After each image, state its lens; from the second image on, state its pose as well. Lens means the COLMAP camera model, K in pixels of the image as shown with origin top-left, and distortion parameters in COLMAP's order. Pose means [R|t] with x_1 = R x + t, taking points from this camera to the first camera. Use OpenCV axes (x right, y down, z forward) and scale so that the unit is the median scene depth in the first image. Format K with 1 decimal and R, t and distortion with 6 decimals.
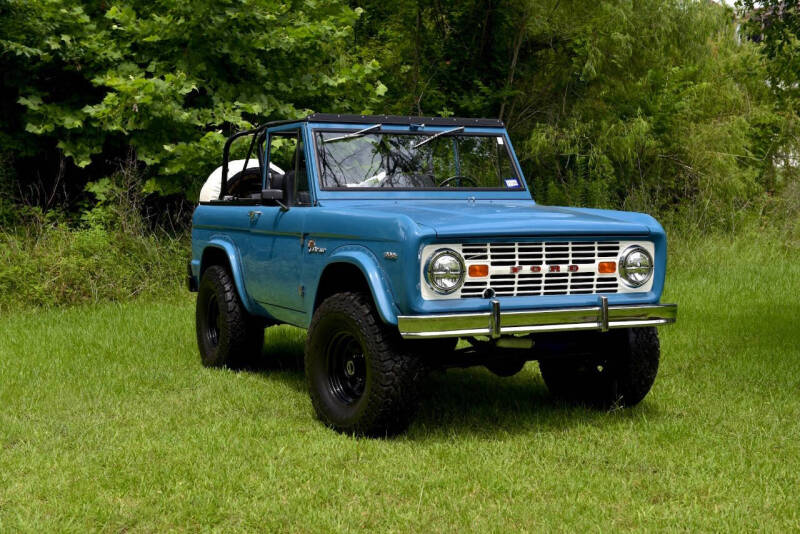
lens RADIAL K [[1086.1, 0, 405.8], [0, 1086.1, 266.3], [0, 0, 1]] dist [0.076240, 0.000000]
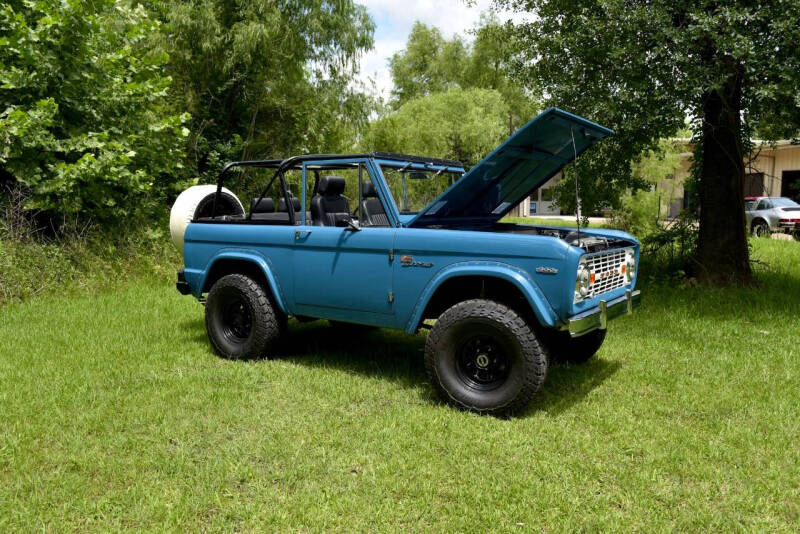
lens RADIAL K [[596.5, 0, 403.5], [0, 596.5, 272.8], [0, 0, 1]] dist [-0.004469, -0.013830]
pose [[0.870733, -0.051113, 0.489093, -0.347368], [0.027824, 0.998111, 0.054773, -0.034795], [-0.490969, -0.034084, 0.870510, 0.349286]]
